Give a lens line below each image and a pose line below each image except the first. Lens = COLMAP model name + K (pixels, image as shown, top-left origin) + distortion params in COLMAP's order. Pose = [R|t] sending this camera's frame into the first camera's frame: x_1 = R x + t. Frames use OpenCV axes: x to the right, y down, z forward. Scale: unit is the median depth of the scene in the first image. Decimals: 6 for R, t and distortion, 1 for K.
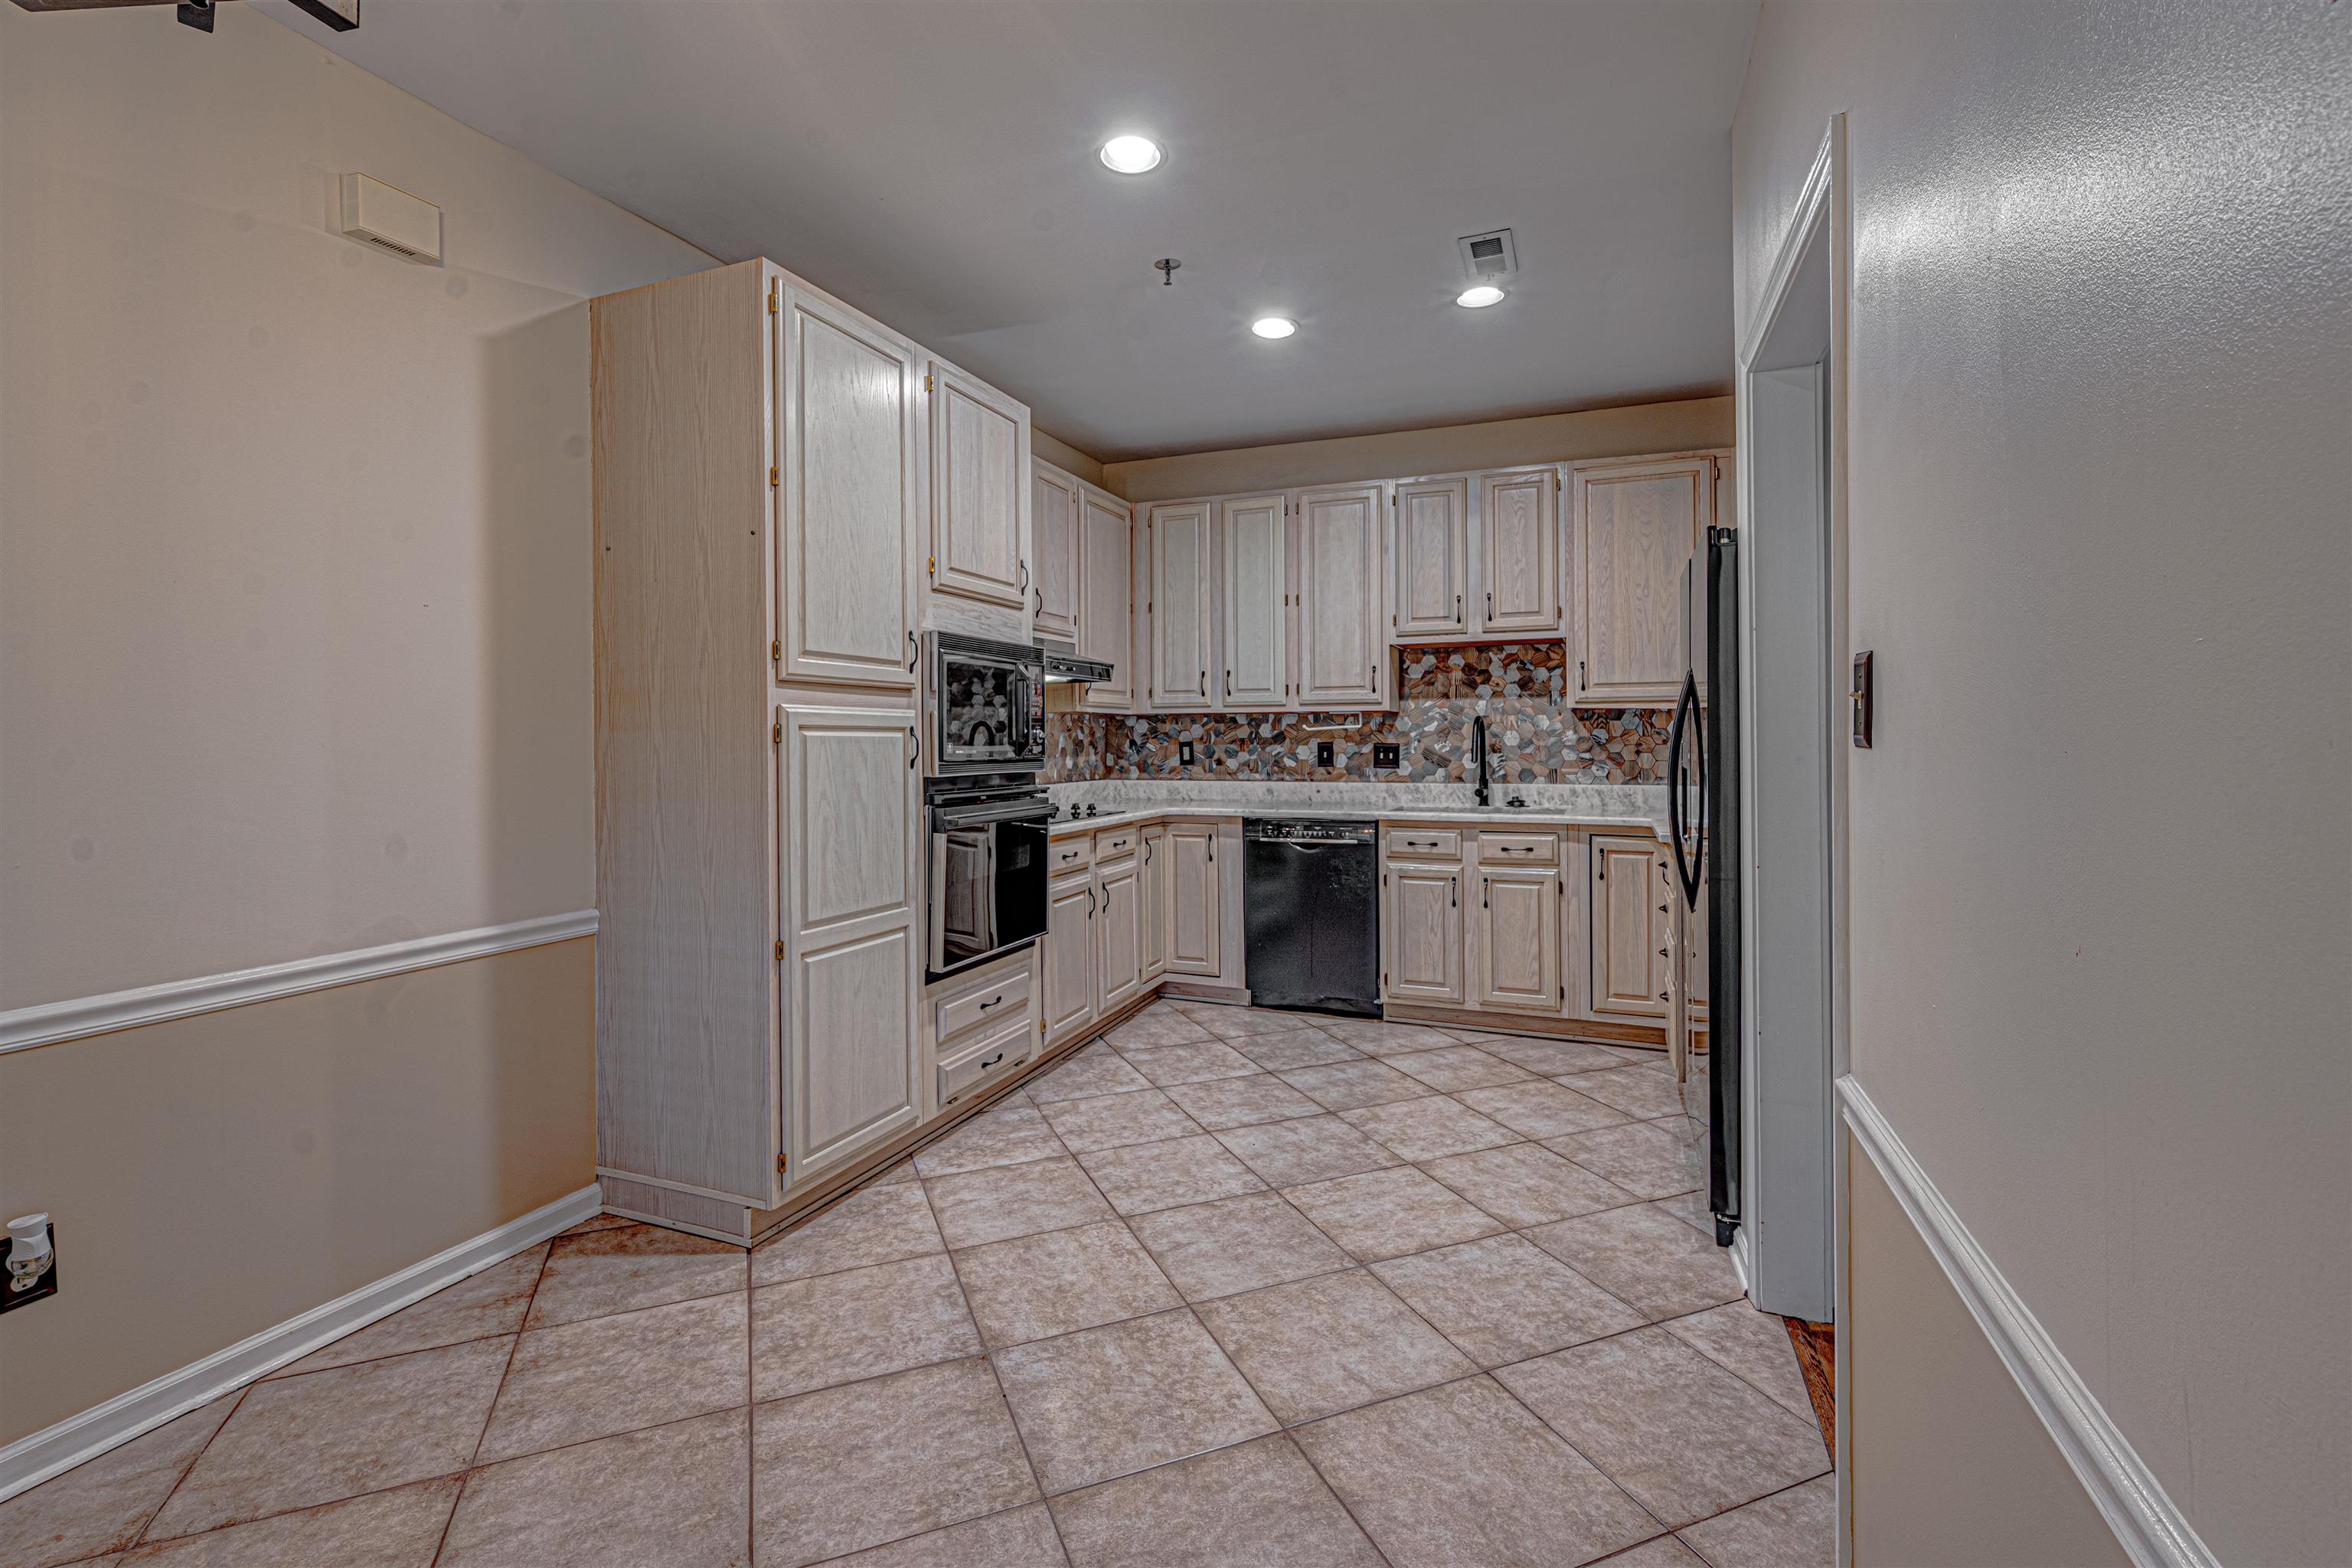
lens RADIAL K [[1040.7, 0, 1170.9], [0, 1040.7, 732.3], [0, 0, 1]] dist [0.001667, 0.000136]
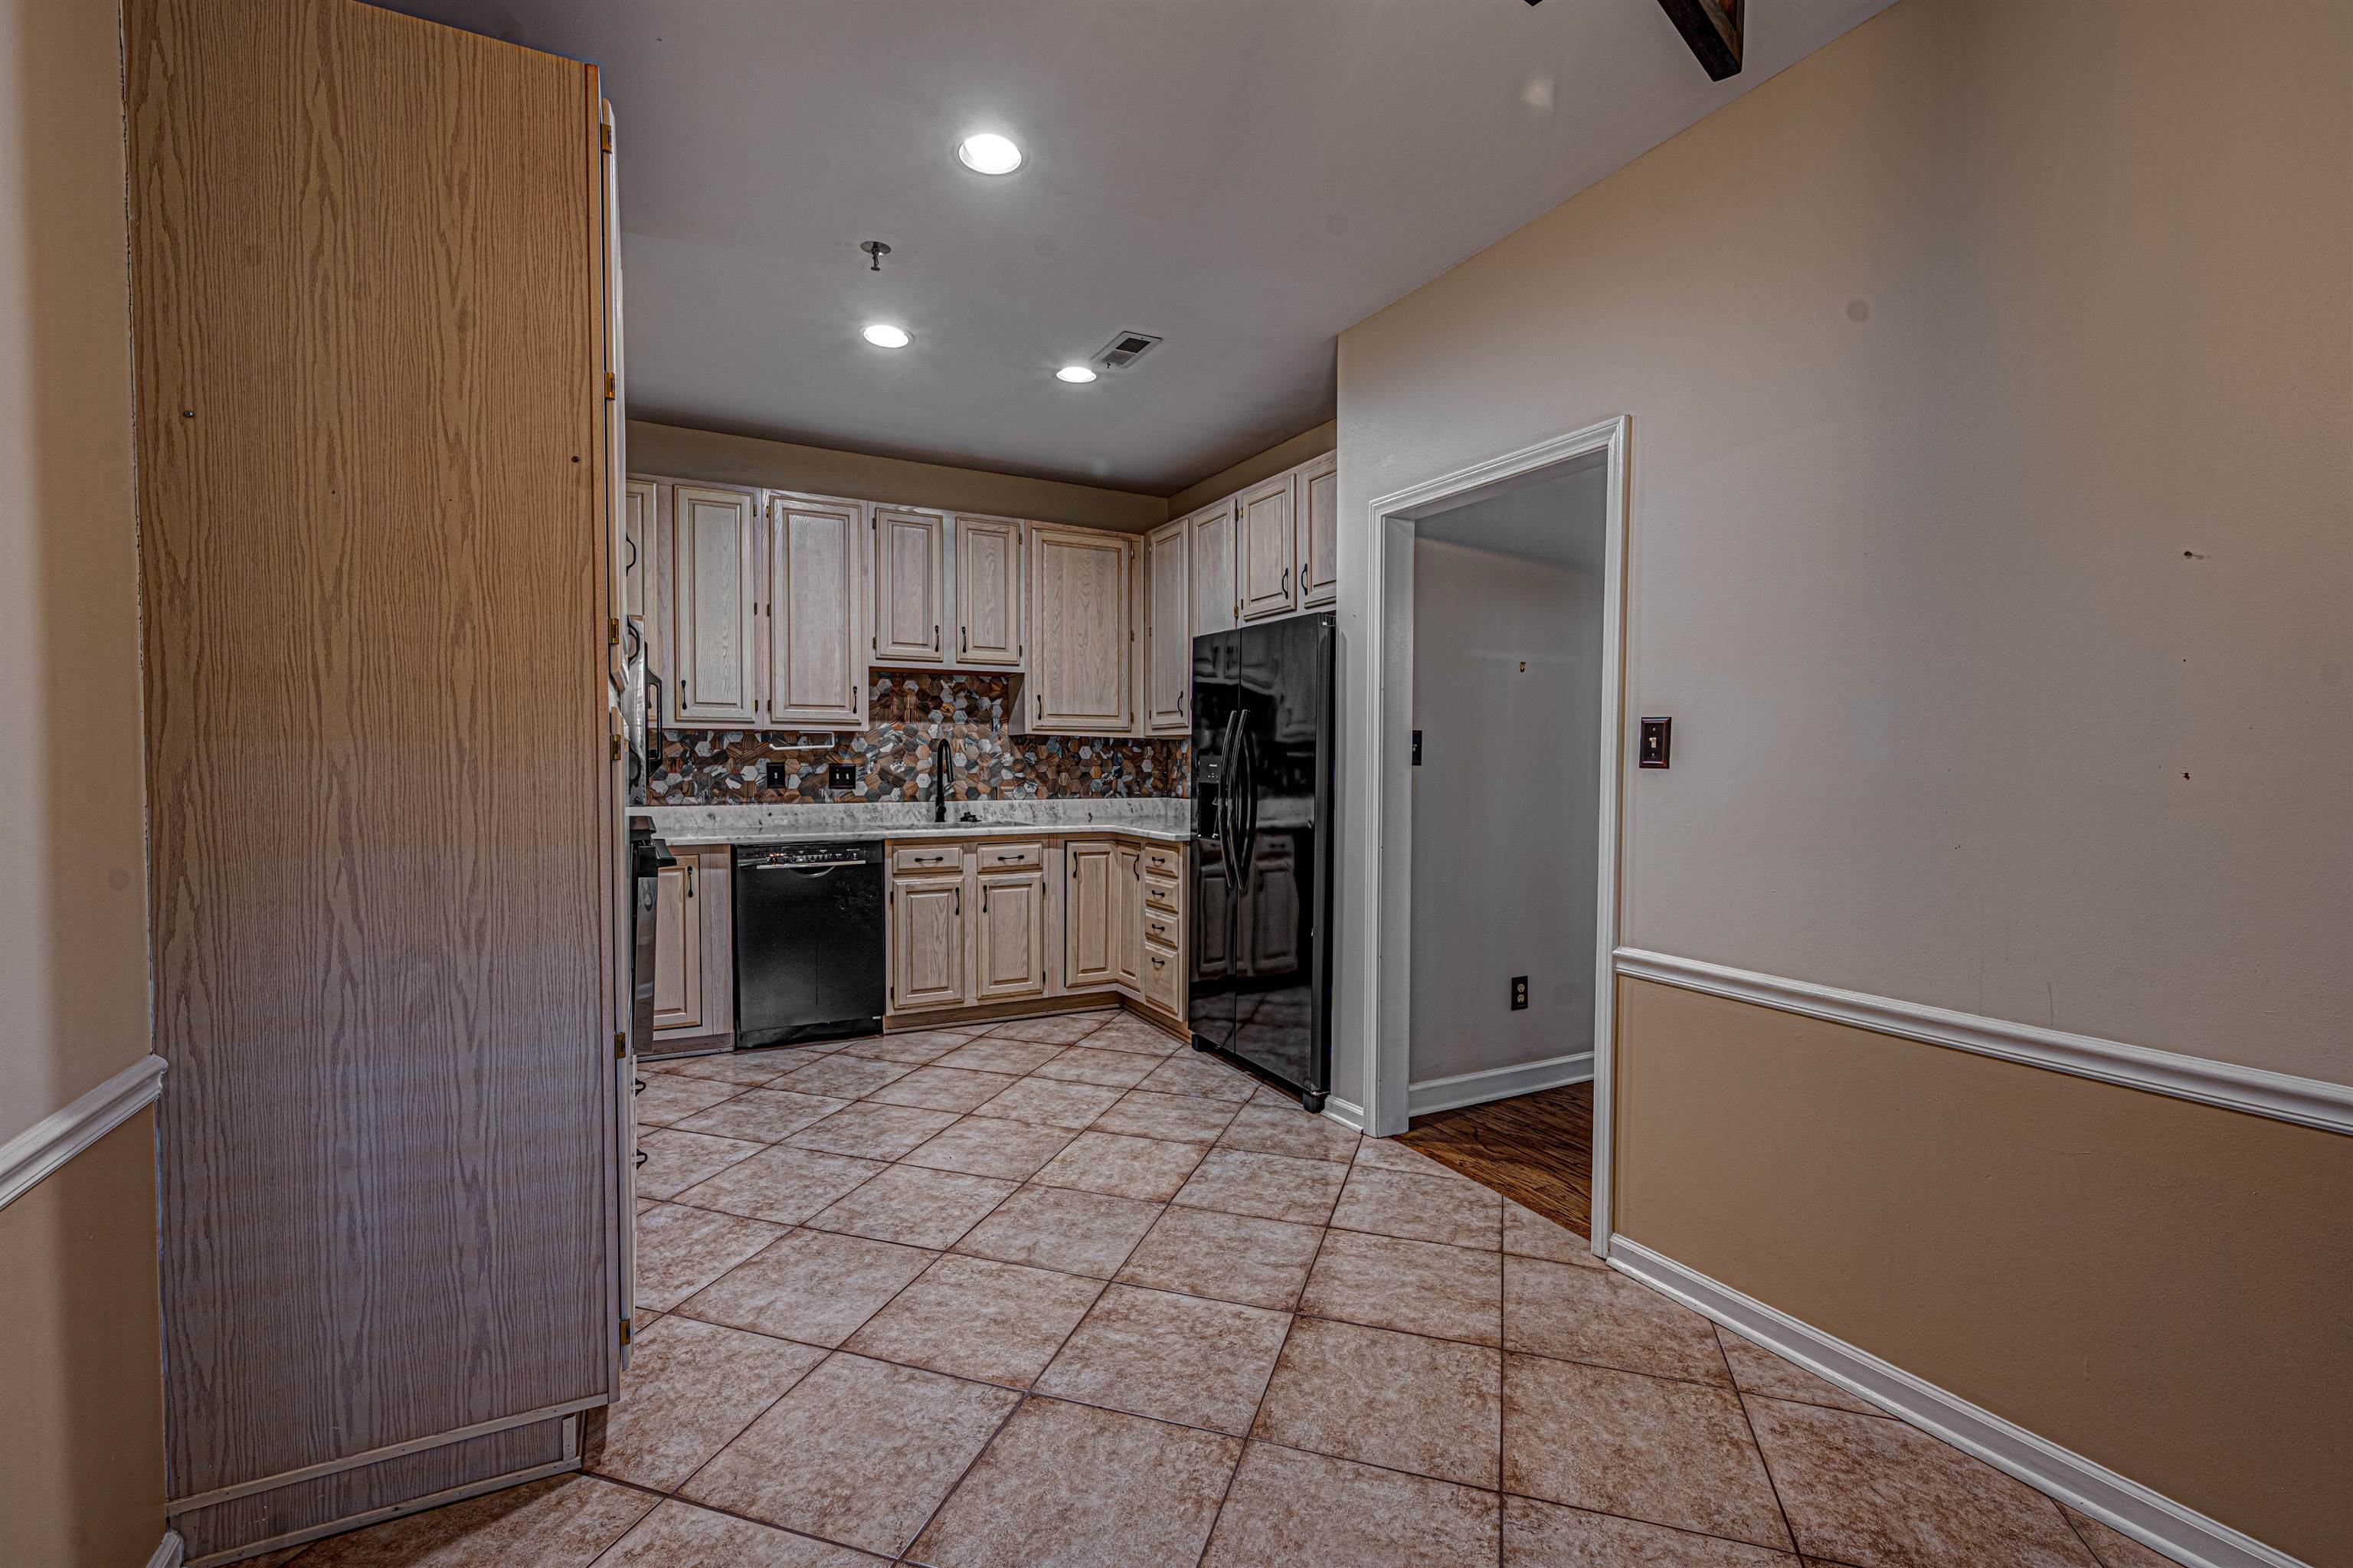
lens RADIAL K [[1018.2, 0, 1176.5], [0, 1018.2, 784.0], [0, 0, 1]] dist [-0.000079, 0.000046]
pose [[0.643298, -0.011272, 0.765533, -0.379625], [-0.011384, 0.999640, 0.024286, 0.002851], [-0.765531, -0.024338, 0.642939, 0.141589]]
